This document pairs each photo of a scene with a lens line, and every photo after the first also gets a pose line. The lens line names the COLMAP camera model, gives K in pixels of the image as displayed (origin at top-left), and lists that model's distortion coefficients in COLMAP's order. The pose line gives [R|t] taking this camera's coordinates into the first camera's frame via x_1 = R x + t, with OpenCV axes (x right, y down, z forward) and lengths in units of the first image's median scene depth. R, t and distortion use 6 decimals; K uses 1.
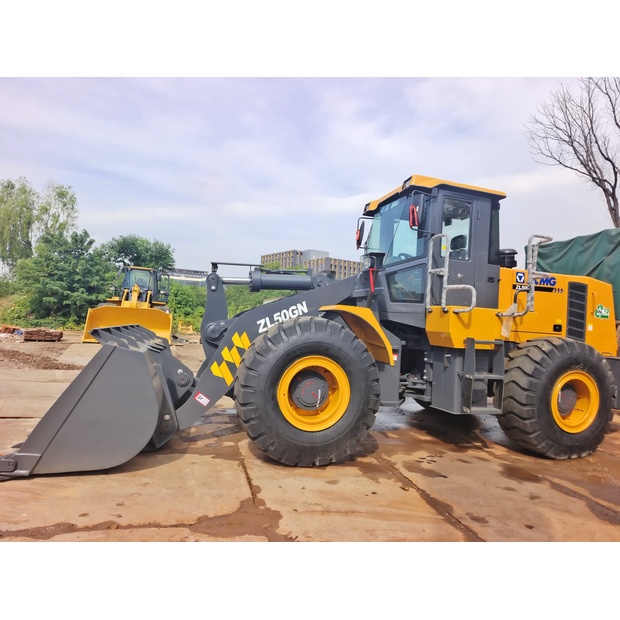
lens RADIAL K [[420.2, 0, 310.8], [0, 420.2, 301.9], [0, 0, 1]] dist [-0.002765, -0.001954]
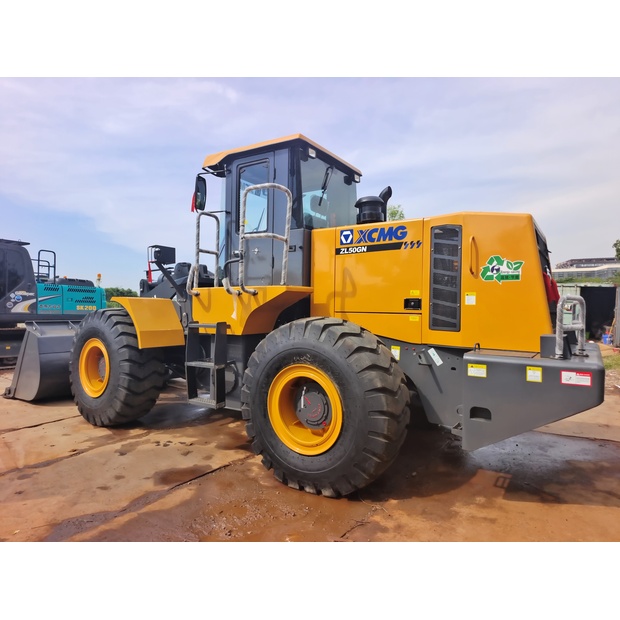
lens RADIAL K [[420.2, 0, 310.8], [0, 420.2, 301.9], [0, 0, 1]] dist [-0.002765, -0.001954]
pose [[0.643679, -0.064368, -0.762584, 0.994080], [0.064907, 0.997458, -0.029407, 0.069564], [0.762538, -0.030568, 0.646220, 0.479931]]
